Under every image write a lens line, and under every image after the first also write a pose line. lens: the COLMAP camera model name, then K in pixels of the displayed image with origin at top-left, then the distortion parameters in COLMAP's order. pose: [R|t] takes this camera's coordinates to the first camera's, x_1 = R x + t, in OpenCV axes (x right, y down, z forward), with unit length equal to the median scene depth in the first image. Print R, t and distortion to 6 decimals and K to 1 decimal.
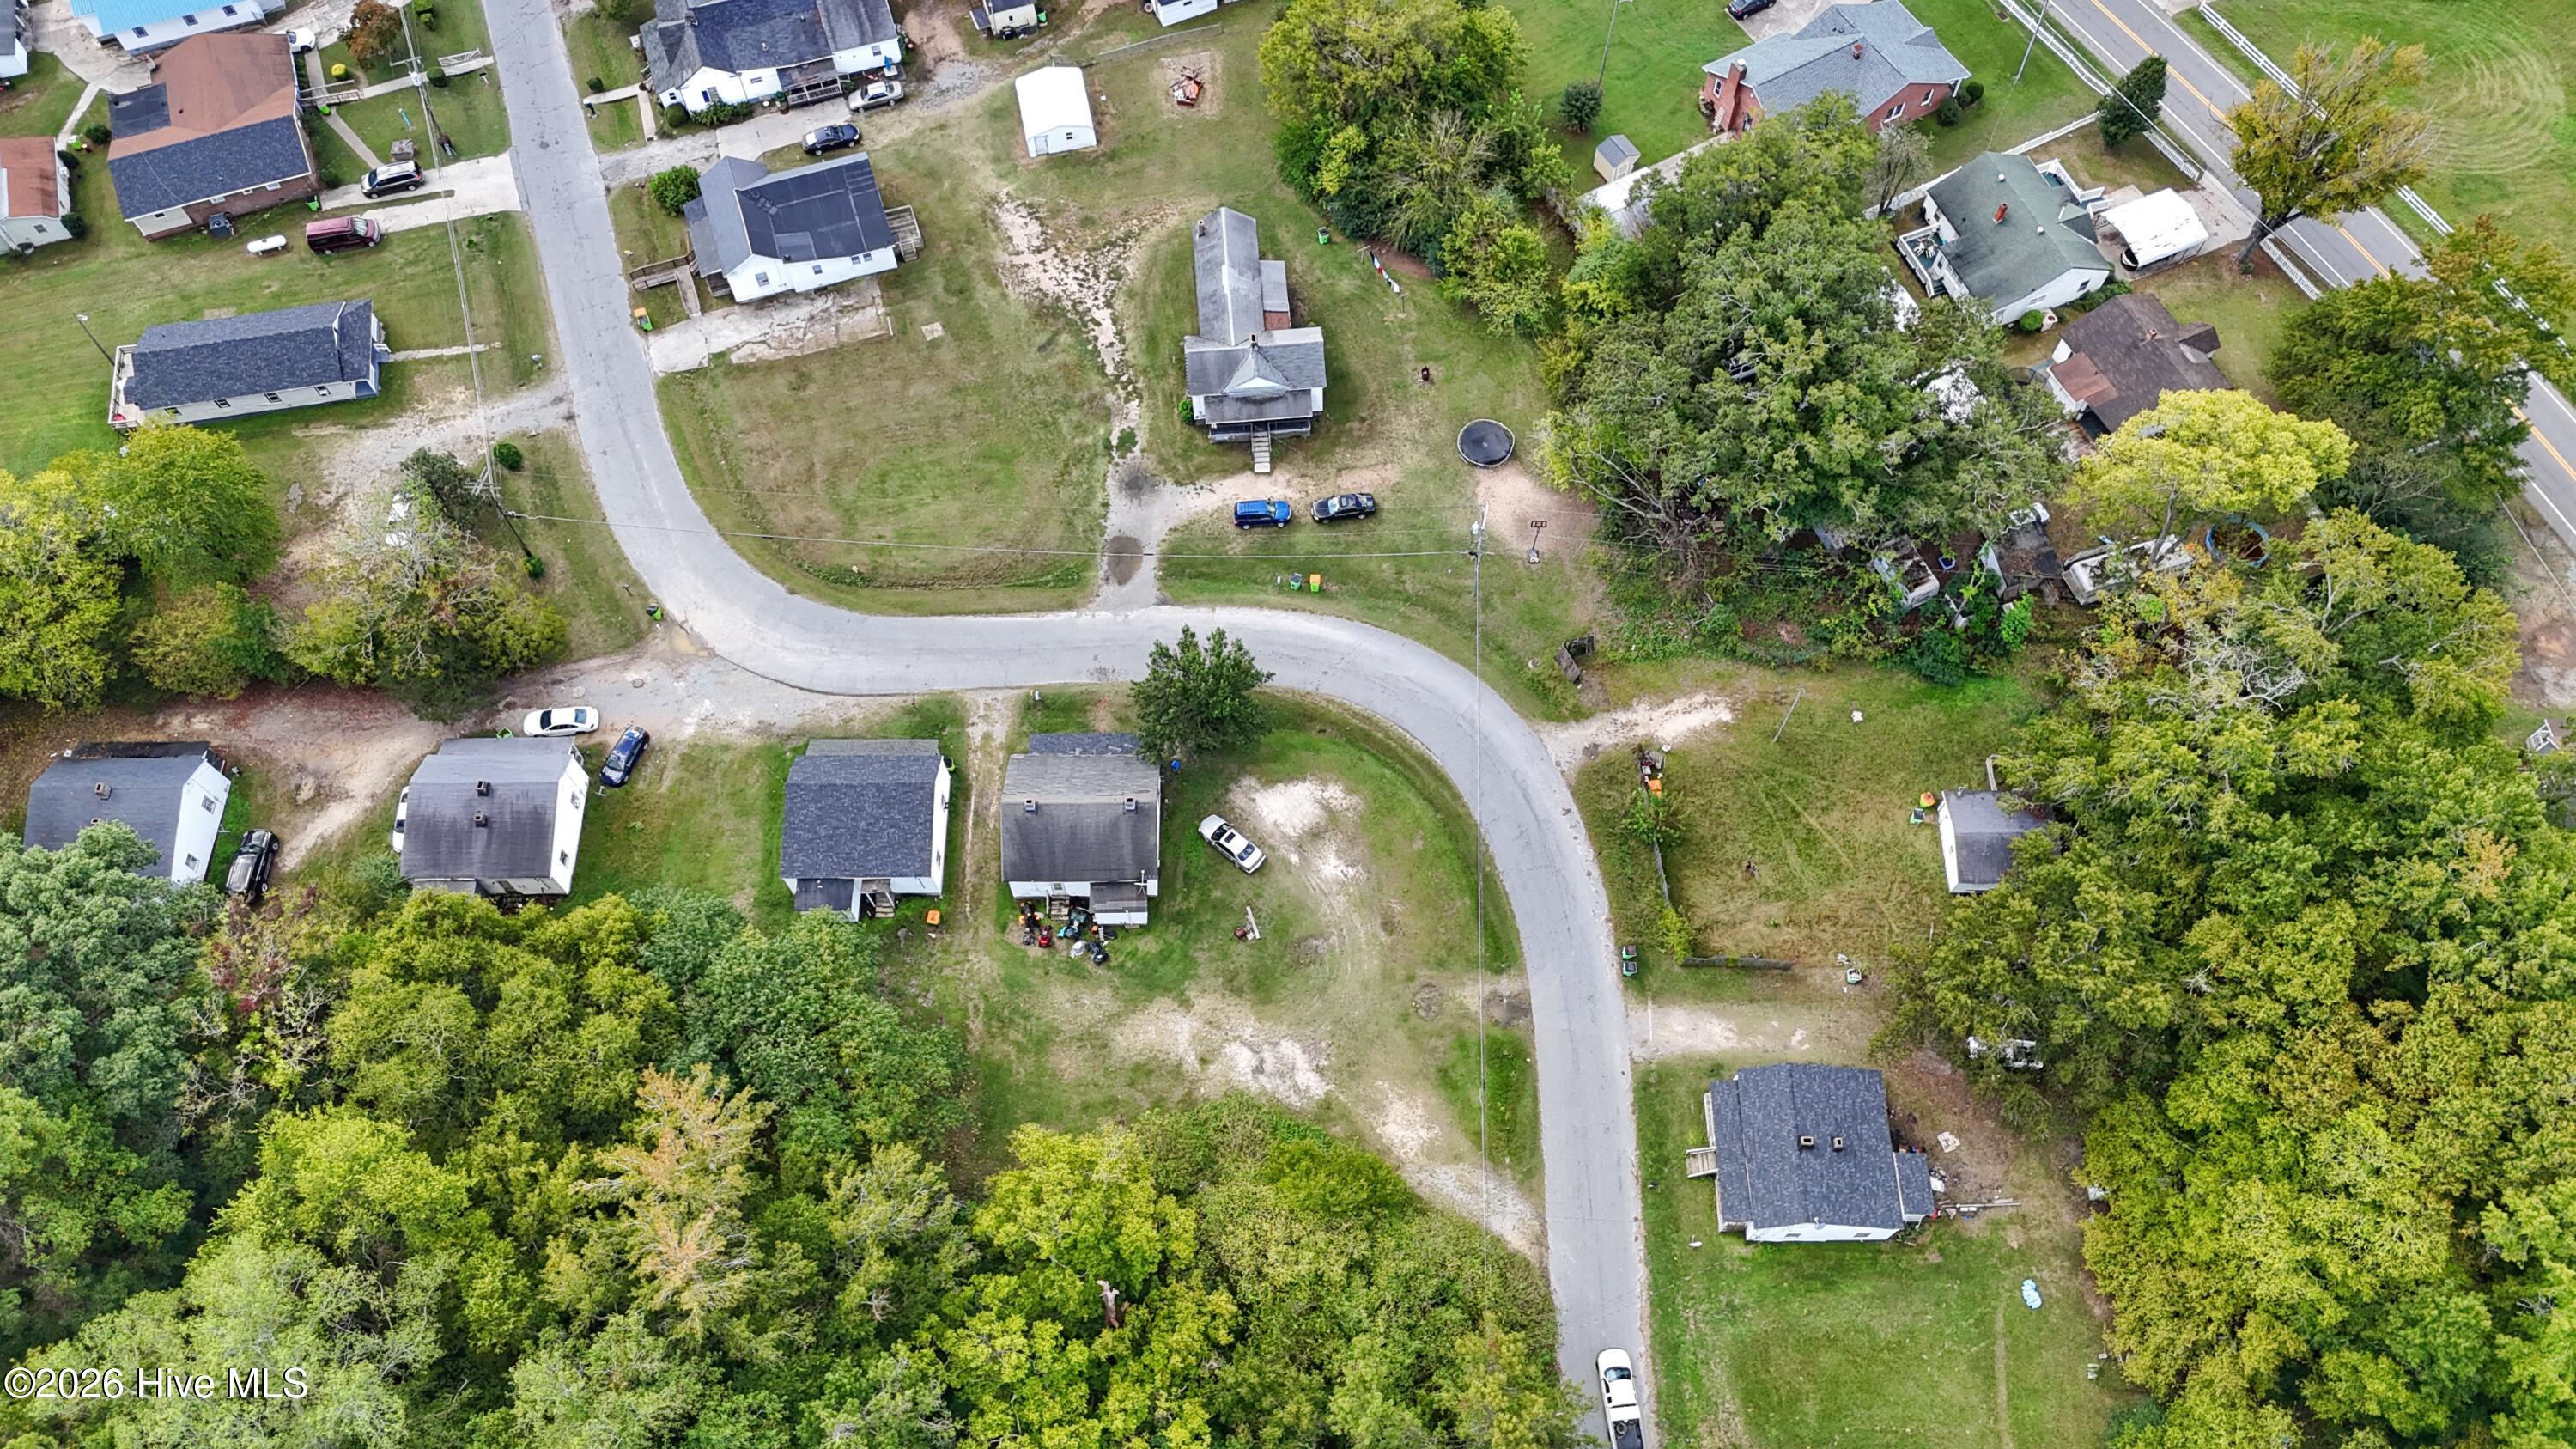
lens RADIAL K [[1899.1, 0, 1290.1], [0, 1899.1, 716.8], [0, 0, 1]] dist [0.076127, -0.074316]
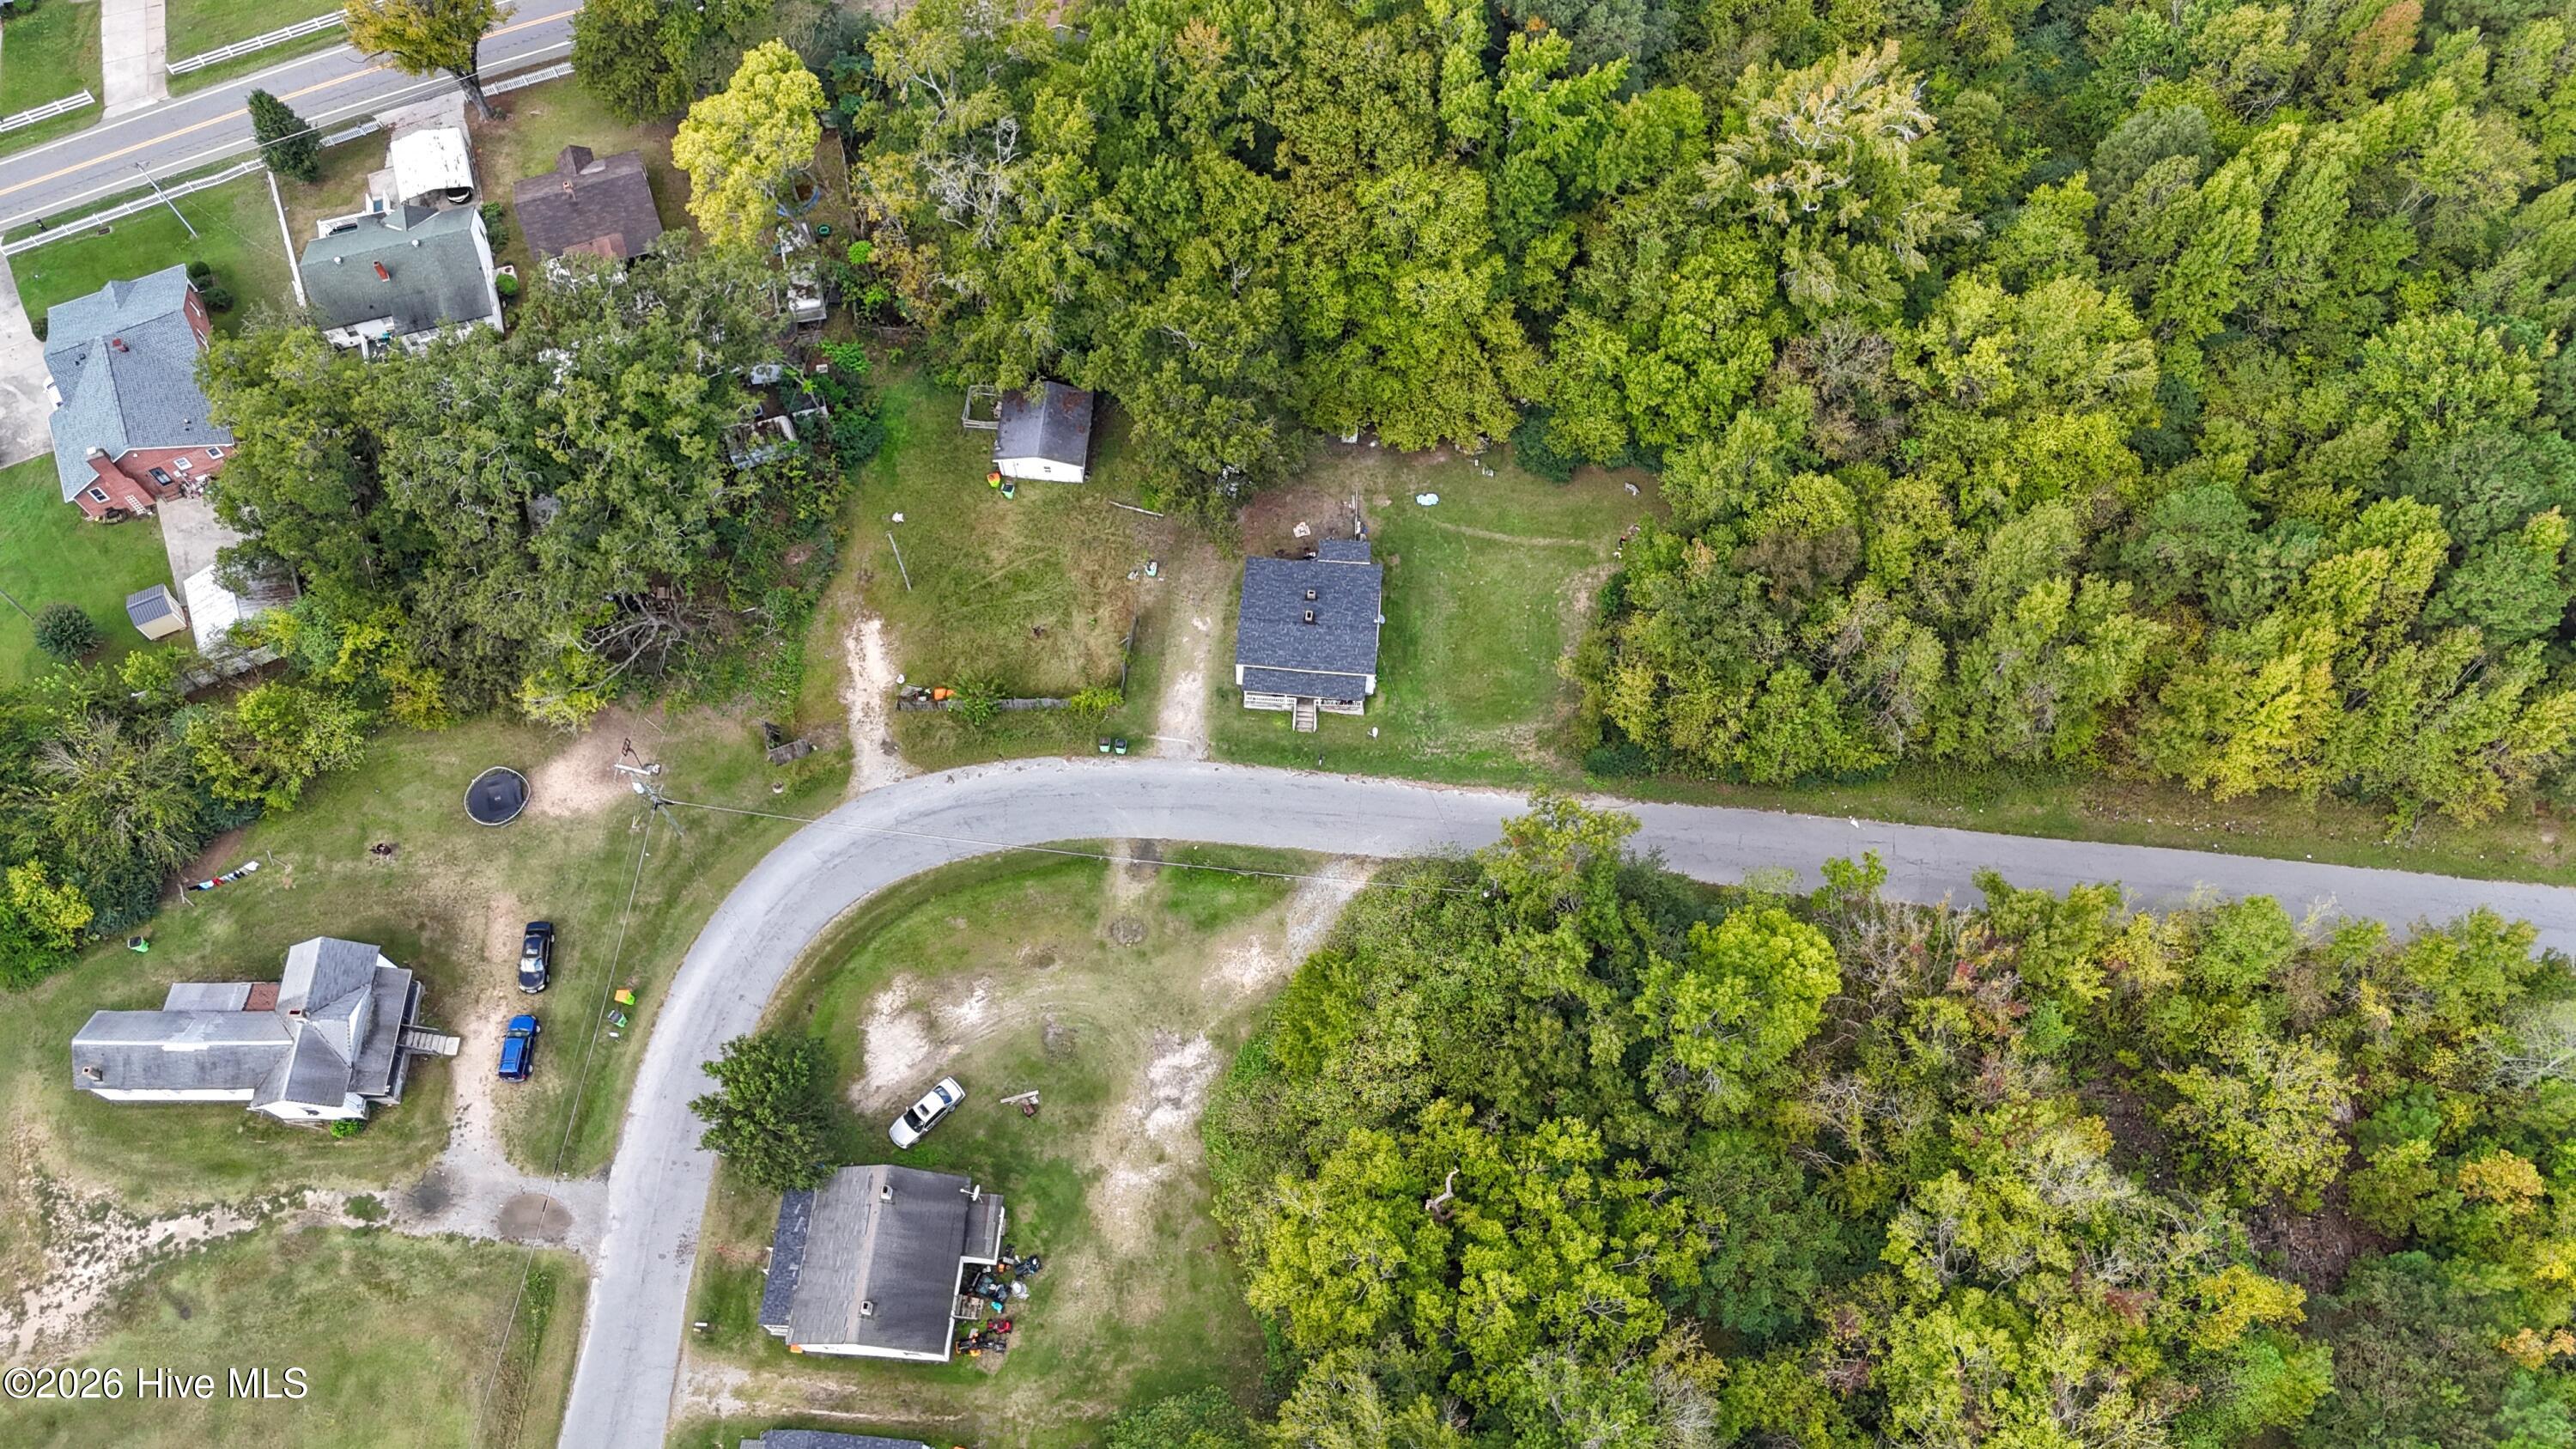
lens RADIAL K [[1895.3, 0, 1284.3], [0, 1895.3, 722.0], [0, 0, 1]] dist [0.080289, -0.074252]
pose [[0.081321, -0.888623, 0.451371, -0.263382], [0.890317, 0.268335, 0.367874, -0.168577], [-0.448020, 0.371947, 0.812978, 0.094348]]
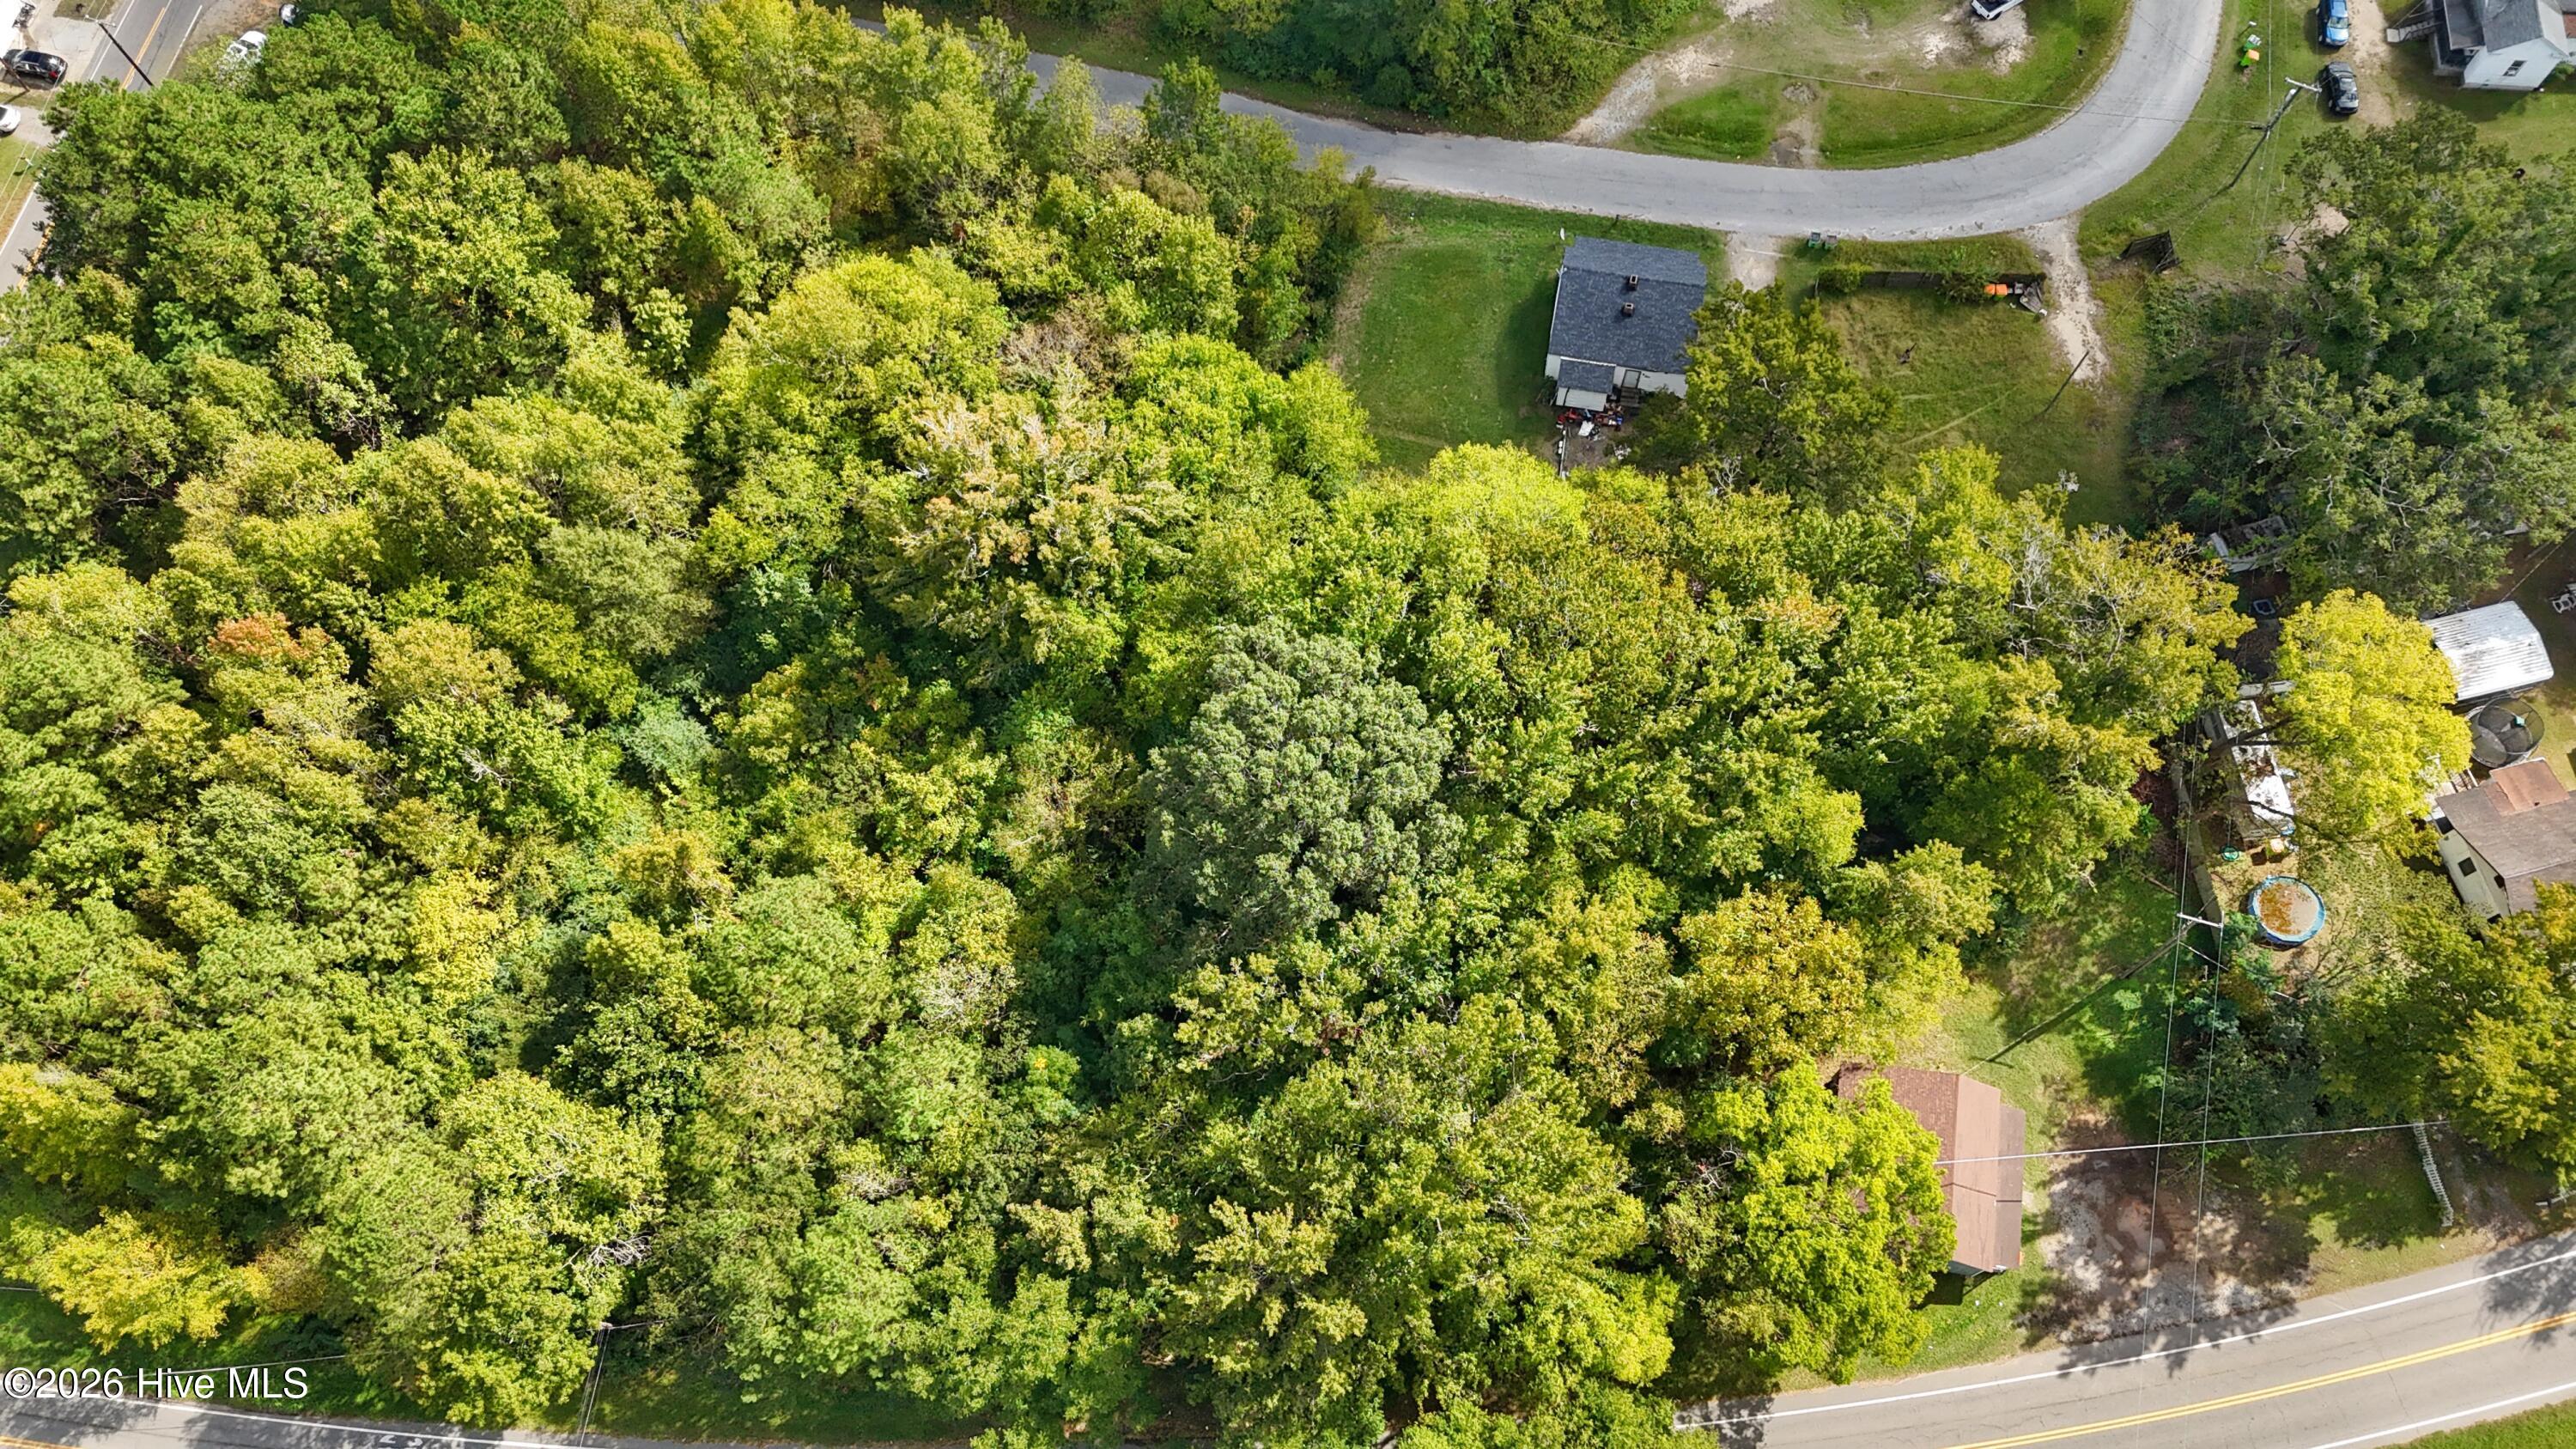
lens RADIAL K [[1899.1, 0, 1306.6], [0, 1899.1, 738.1], [0, 0, 1]] dist [0.076127, -0.074316]
pose [[-0.180421, 0.916151, -0.357934, 0.836480], [-0.869620, 0.021454, 0.493256, -0.140682], [0.459576, 0.400260, 0.792832, 0.111832]]
